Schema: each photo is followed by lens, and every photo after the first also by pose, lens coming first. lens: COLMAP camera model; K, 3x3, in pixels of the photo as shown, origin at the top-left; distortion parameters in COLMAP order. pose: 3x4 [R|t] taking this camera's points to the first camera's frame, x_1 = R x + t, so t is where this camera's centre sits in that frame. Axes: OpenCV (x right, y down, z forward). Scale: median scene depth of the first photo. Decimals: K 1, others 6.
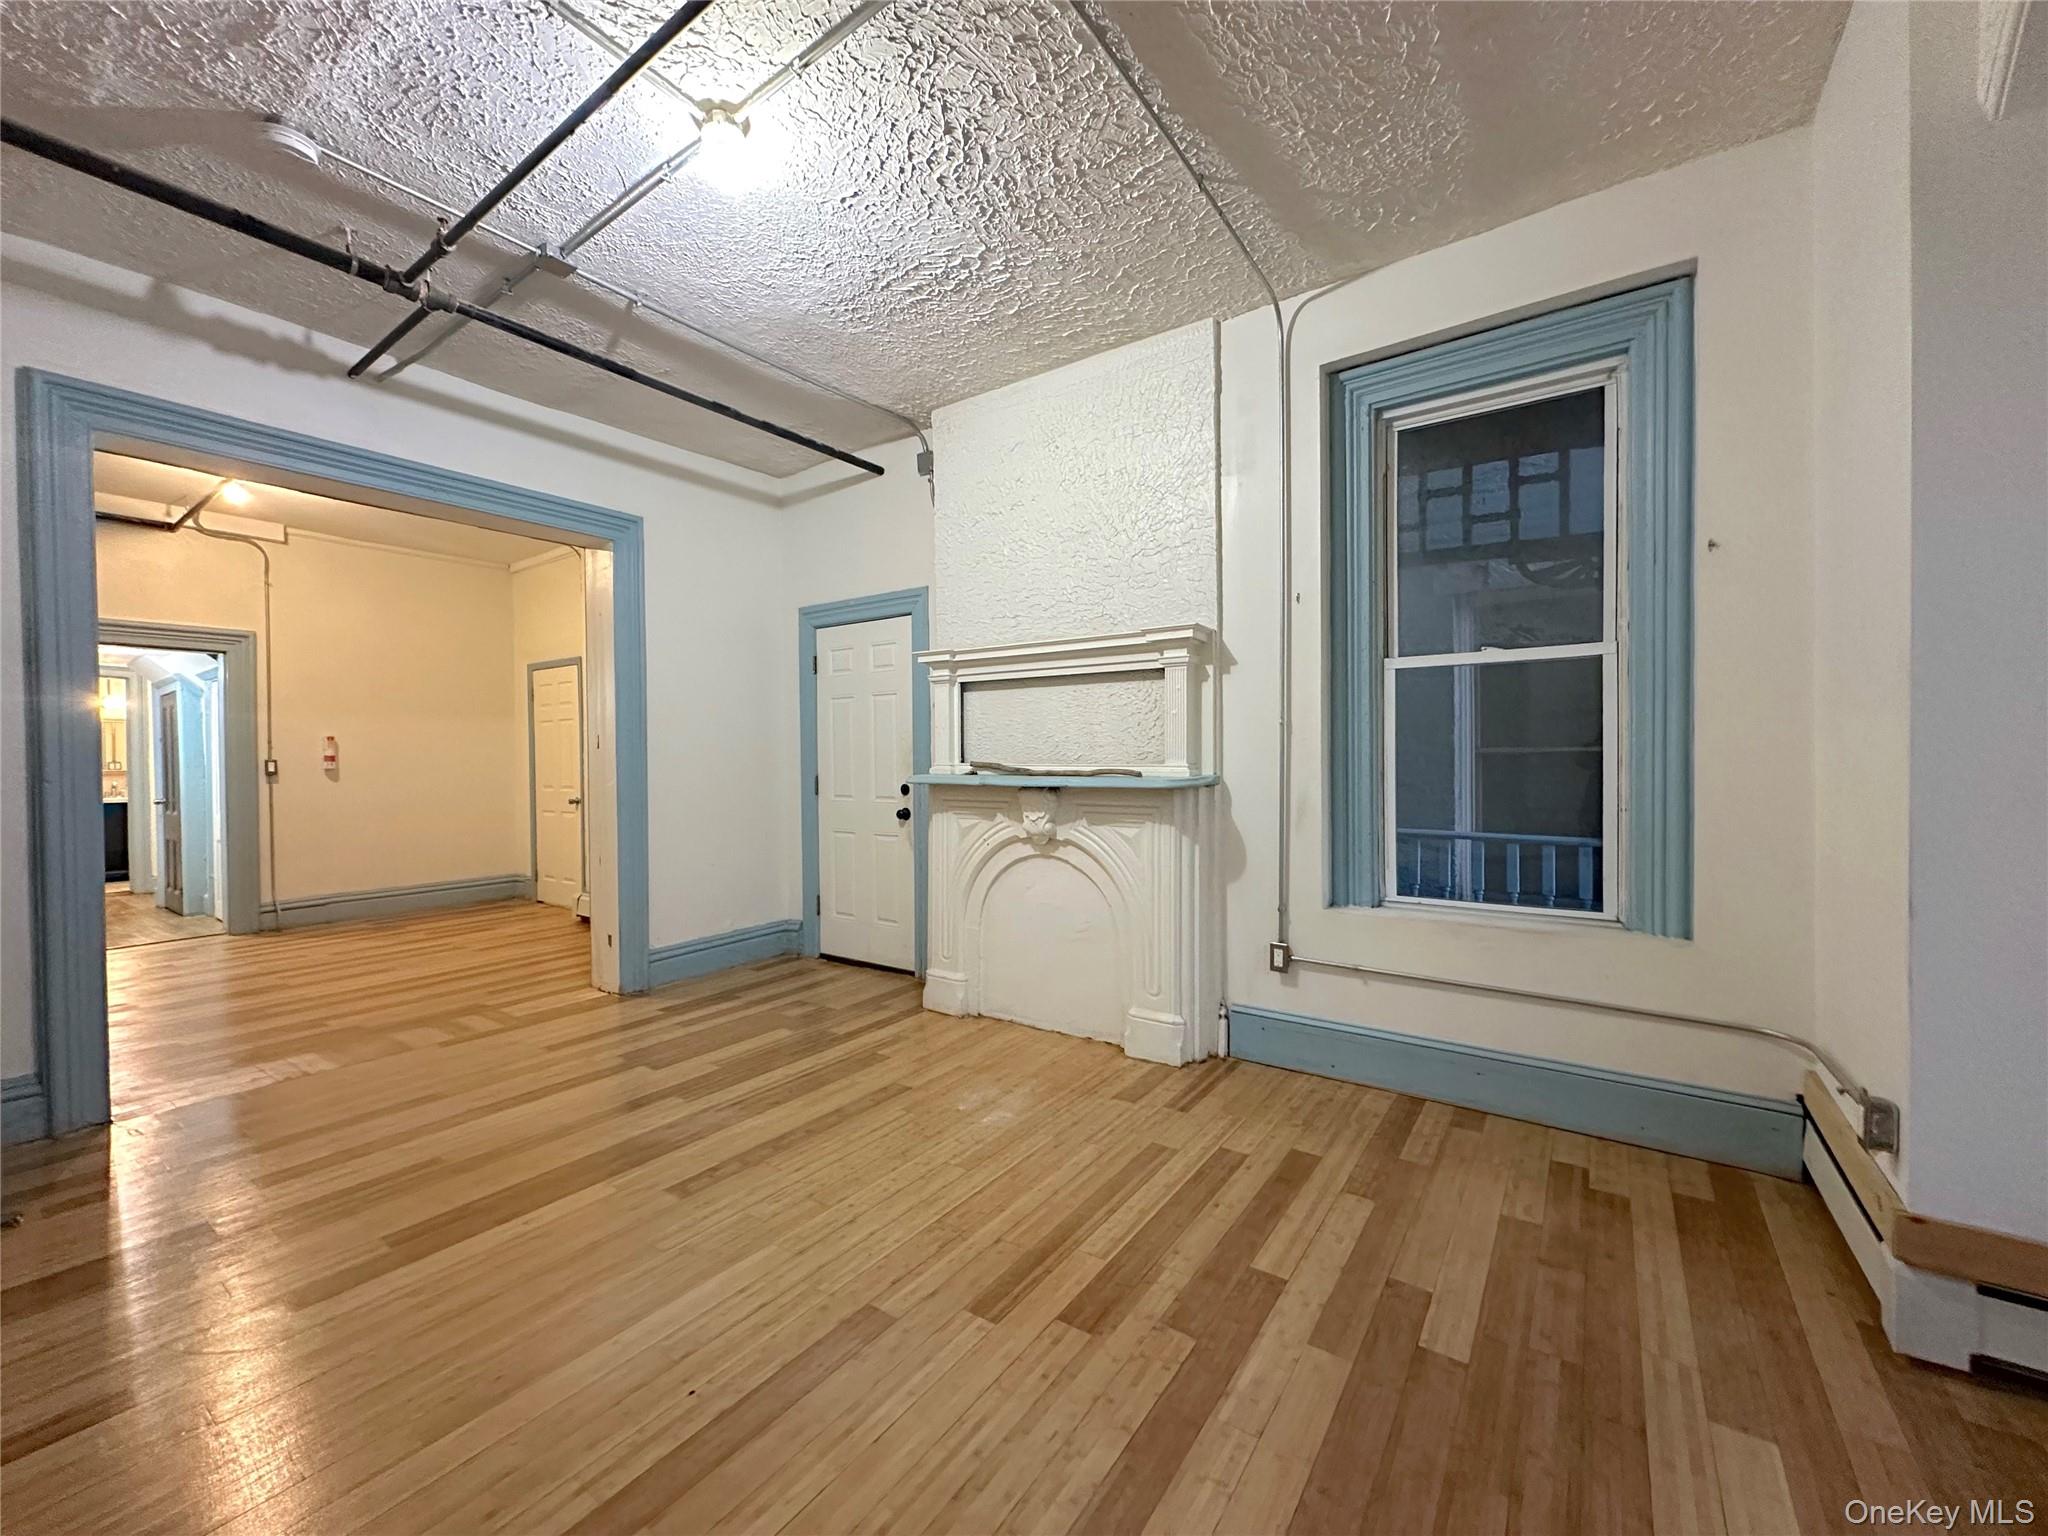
lens RADIAL K [[816.9, 0, 1024.0], [0, 816.9, 768.0], [0, 0, 1]] dist [-0.000275, -0.000290]
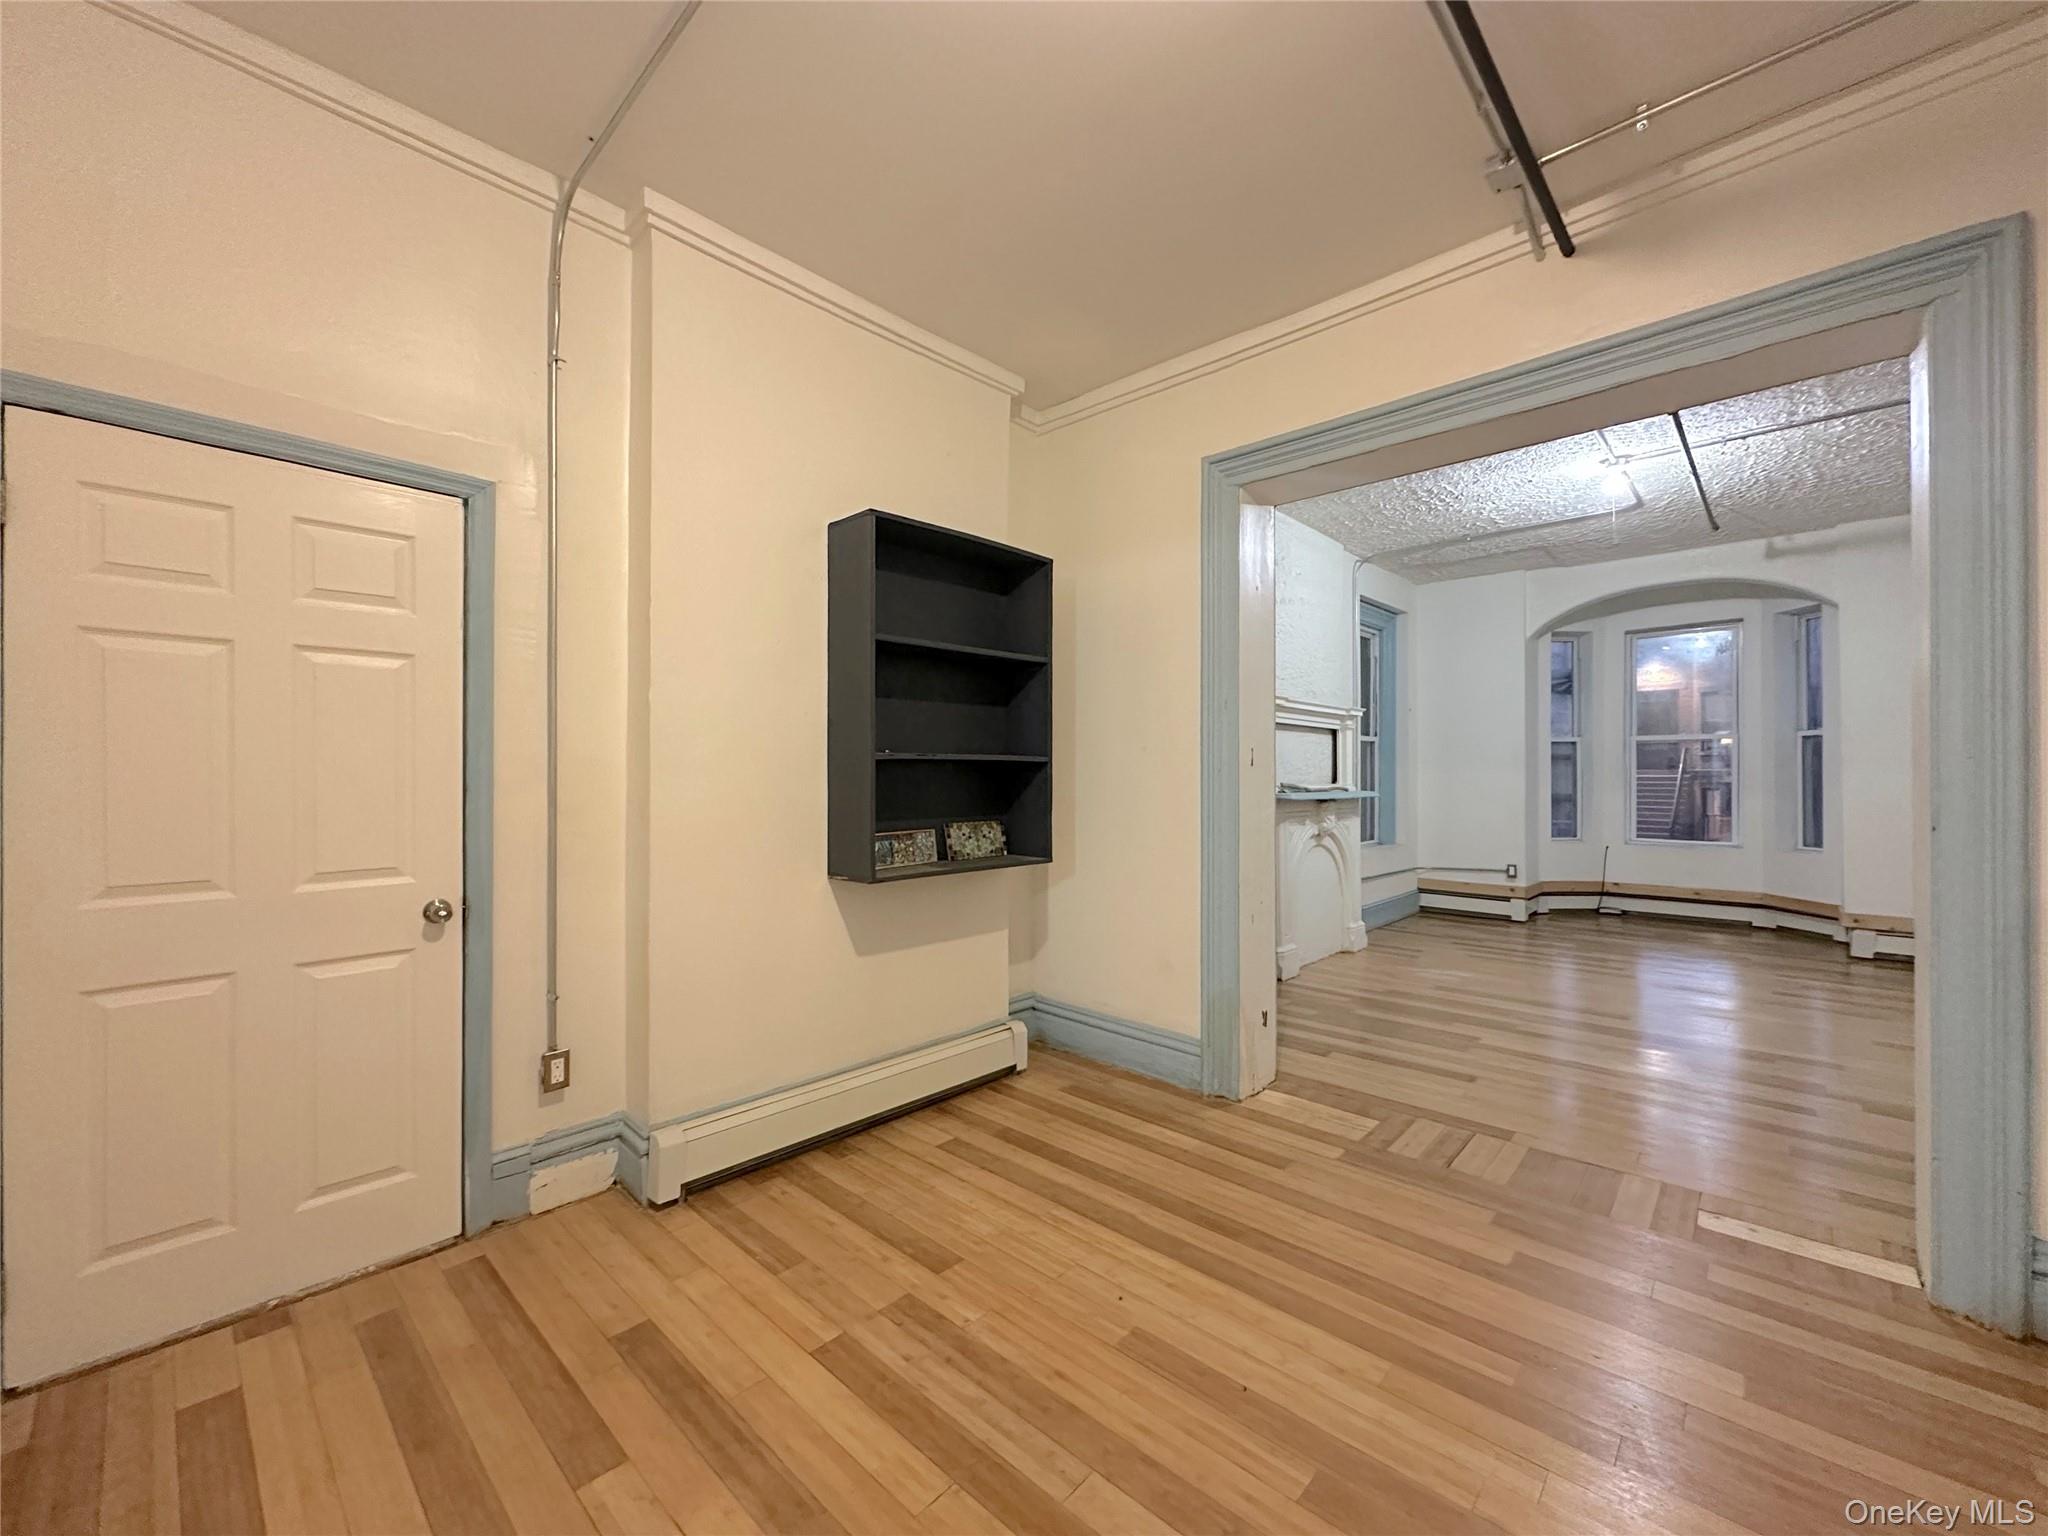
lens RADIAL K [[818.5, 0, 1025.2], [0, 818.5, 772.3], [0, 0, 1]] dist [-0.000048, 0.000072]
pose [[0.135265, 0.014284, 0.990707, -1.589742], [0.015466, 0.999744, -0.016526, -0.010788], [-0.990689, 0.017558, 0.135009, 1.364705]]
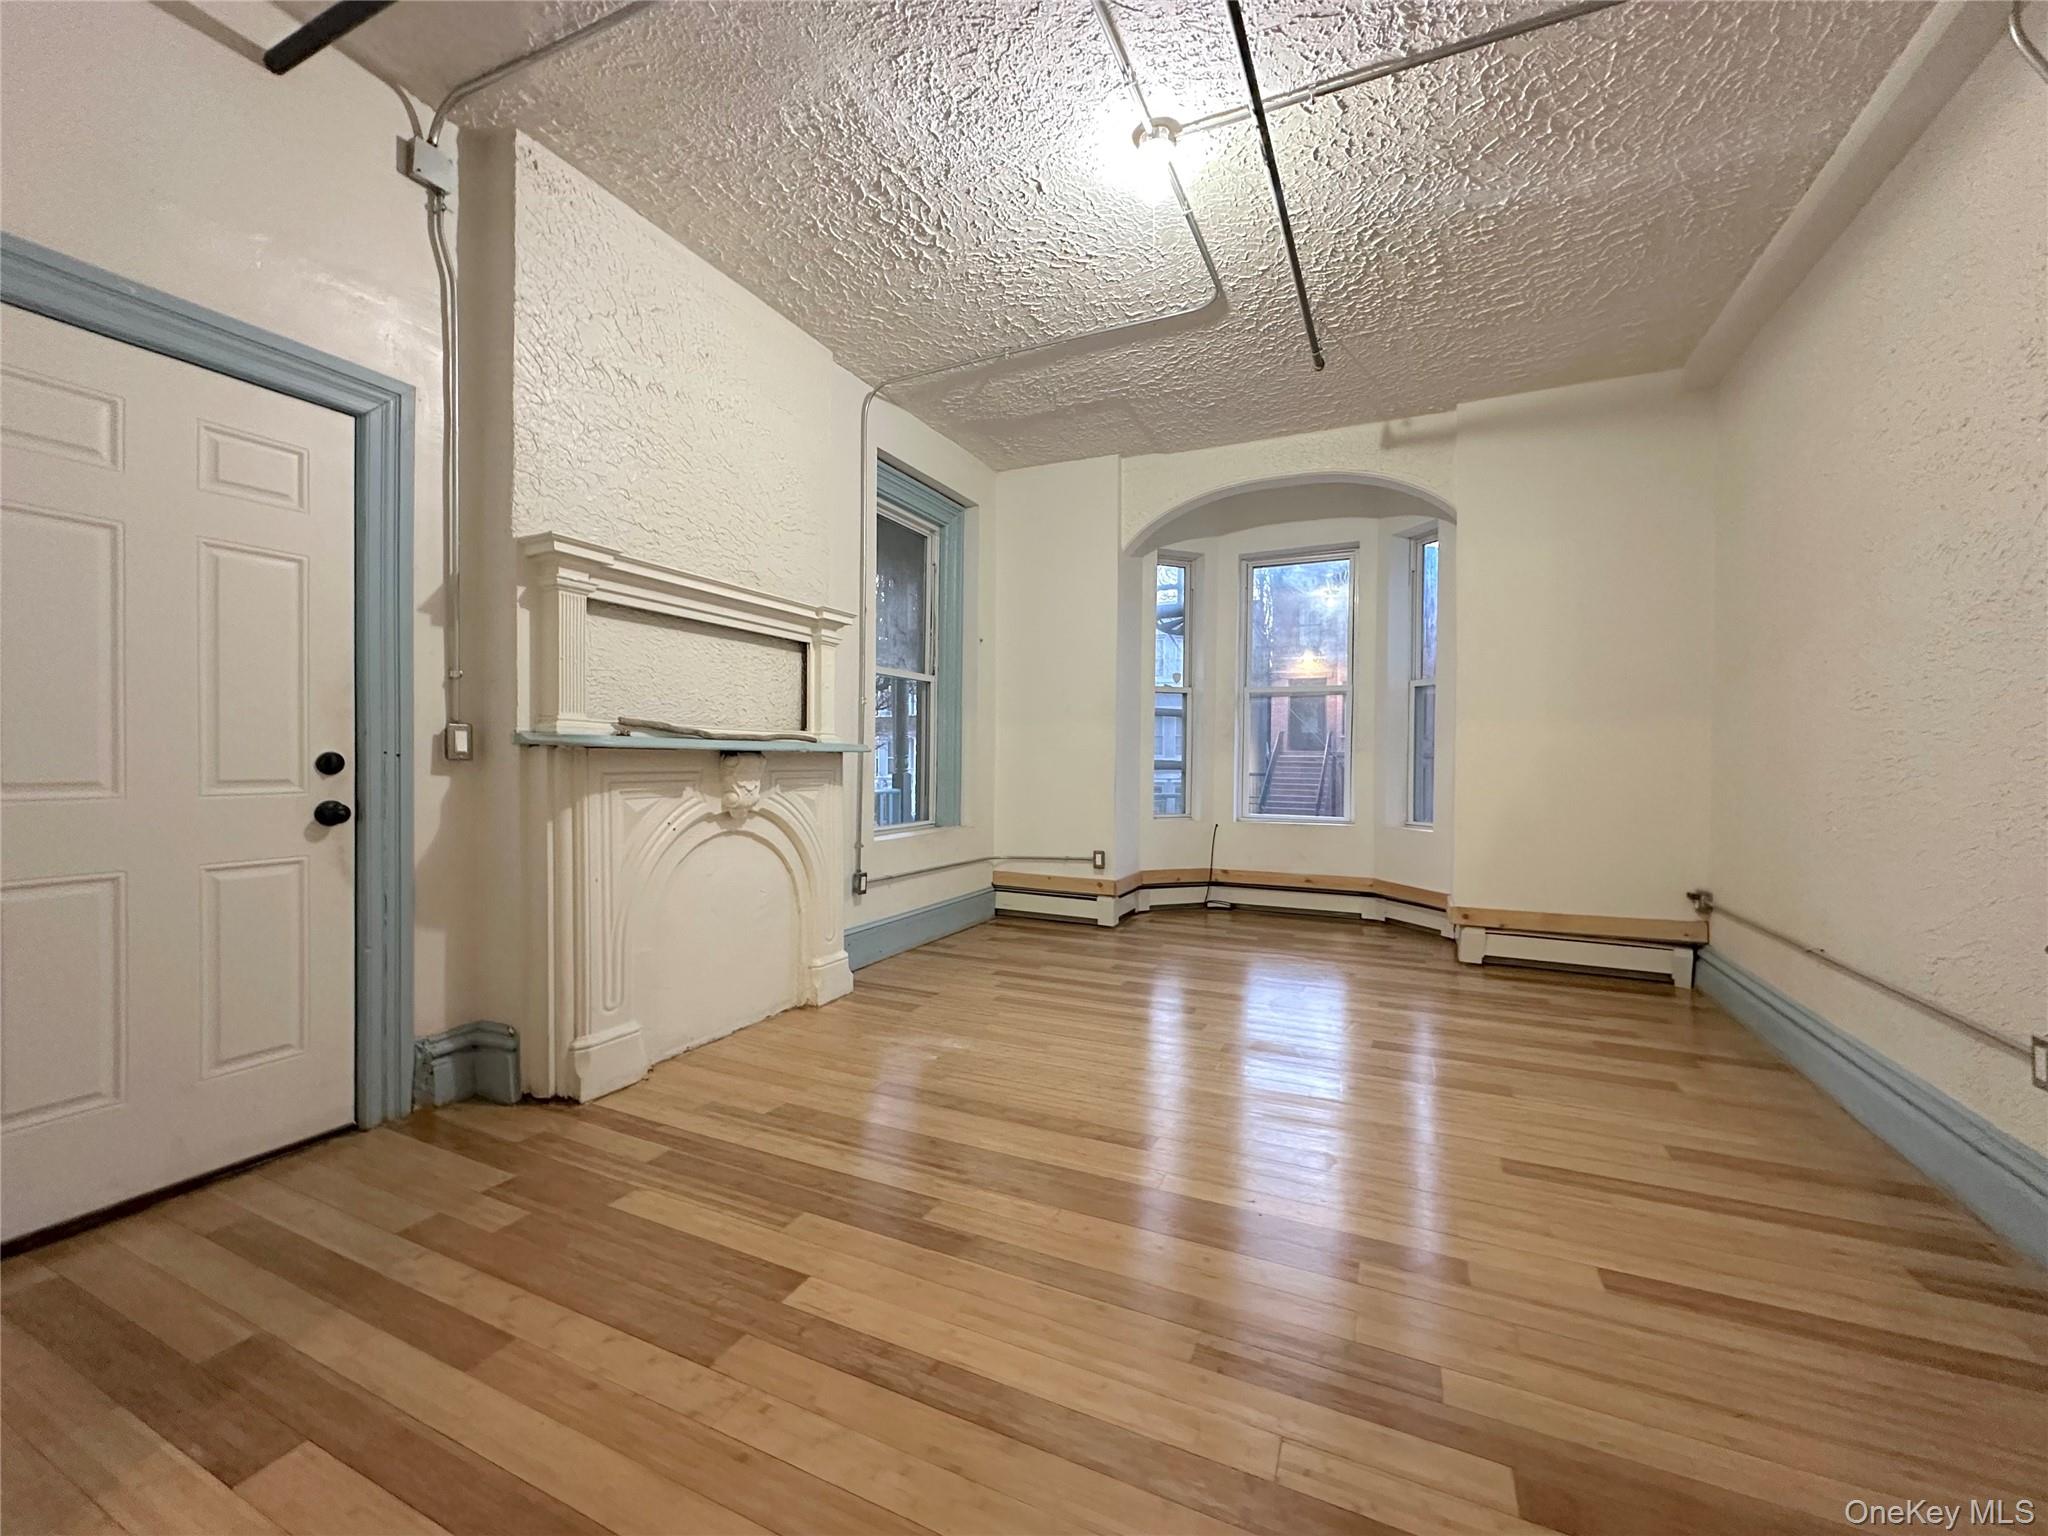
lens RADIAL K [[816.9, 0, 1024.0], [0, 816.9, 768.0], [0, 0, 1]] dist [-0.000275, -0.000290]
pose [[-0.176521, -0.004574, 0.984286, -0.903542], [0.007029, 0.999958, 0.005908, 0.037332], [-0.984272, 0.007962, -0.176482, 0.869509]]
